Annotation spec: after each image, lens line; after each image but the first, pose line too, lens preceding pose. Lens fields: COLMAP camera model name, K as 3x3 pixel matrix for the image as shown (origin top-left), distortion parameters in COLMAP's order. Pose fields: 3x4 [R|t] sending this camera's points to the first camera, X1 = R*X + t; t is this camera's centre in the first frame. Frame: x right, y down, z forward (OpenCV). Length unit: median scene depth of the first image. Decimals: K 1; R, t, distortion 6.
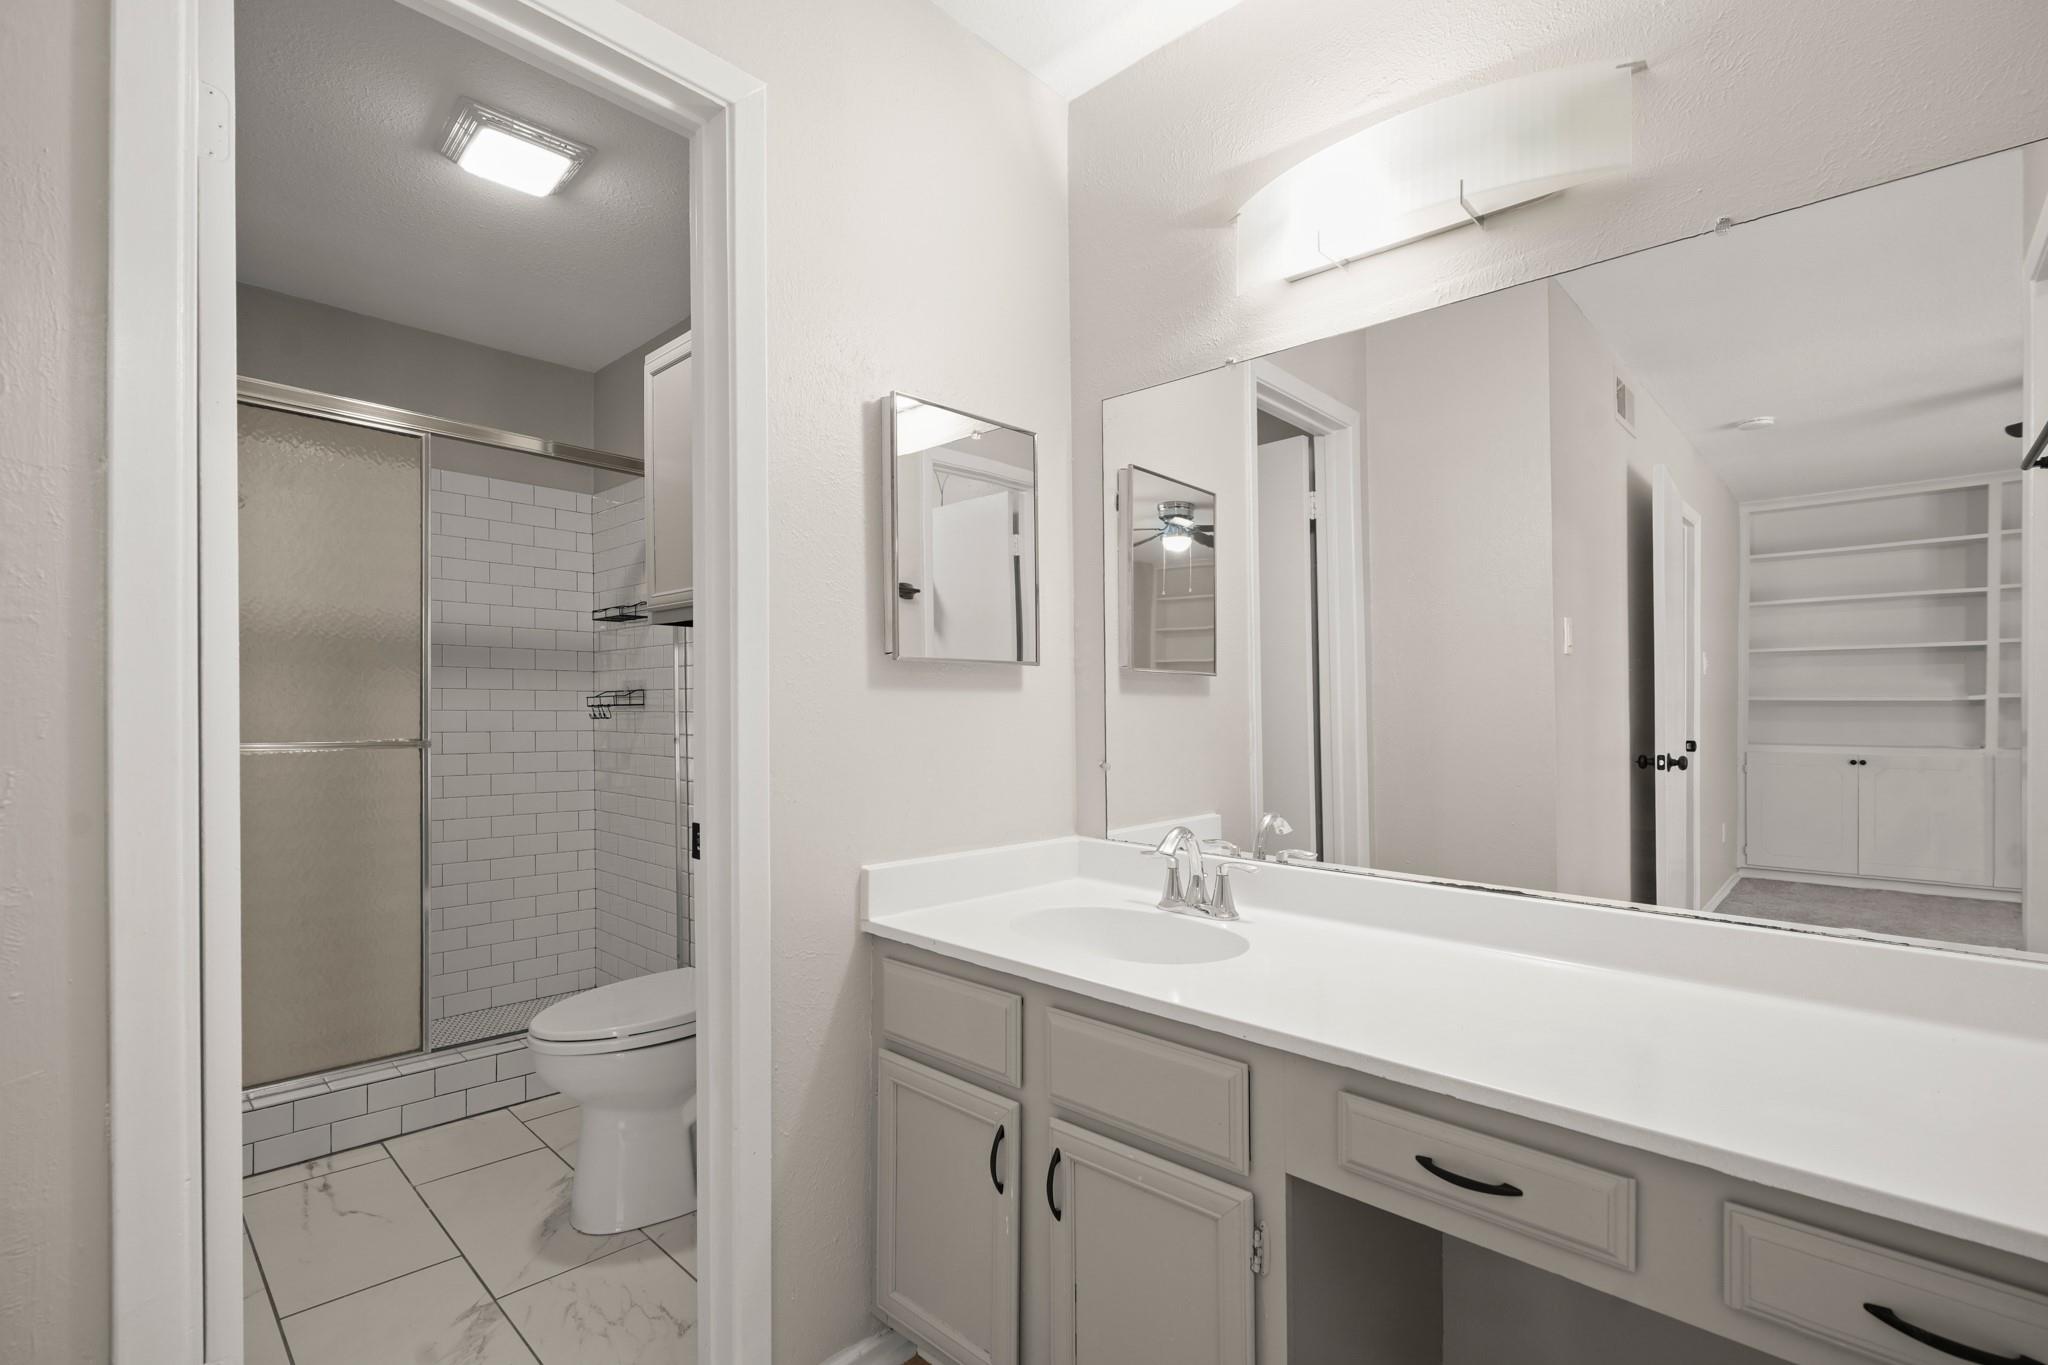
lens RADIAL K [[933.2, 0, 1017.5], [0, 933.2, 720.4], [0, 0, 1]] dist [-0.004565, -0.000788]
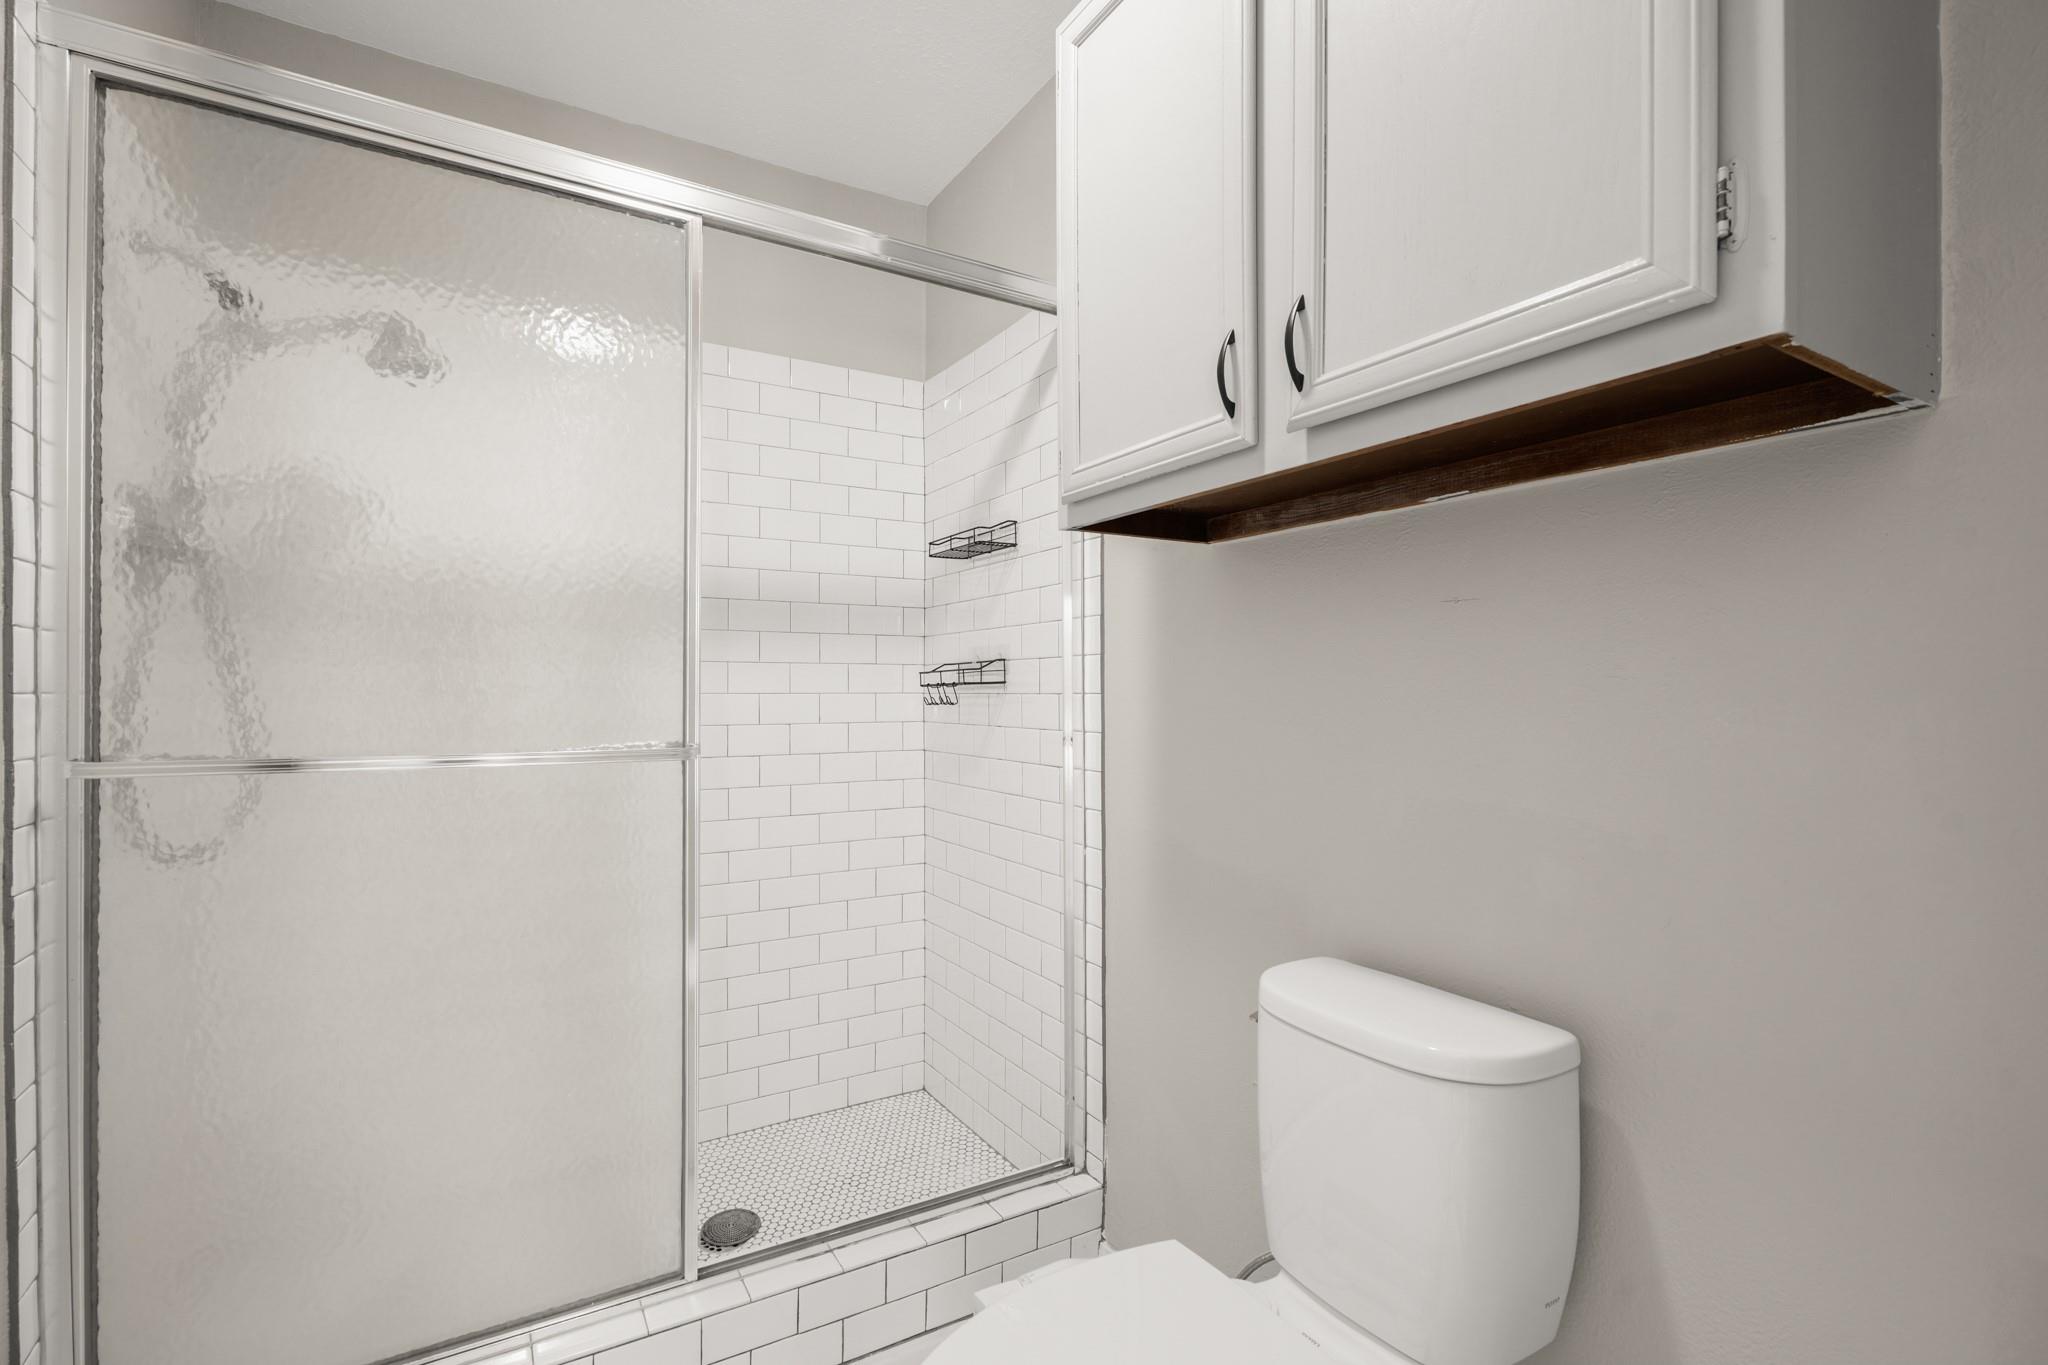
lens RADIAL K [[933.2, 0, 1029.7], [0, 933.2, 678.7], [0, 0, 1]] dist [-0.004565, -0.000788]
pose [[0.966227, -0.006595, -0.257609, -0.216021], [0.001084, 0.999768, -0.021528, -0.005904], [0.257691, 0.020522, 0.966009, 0.378350]]
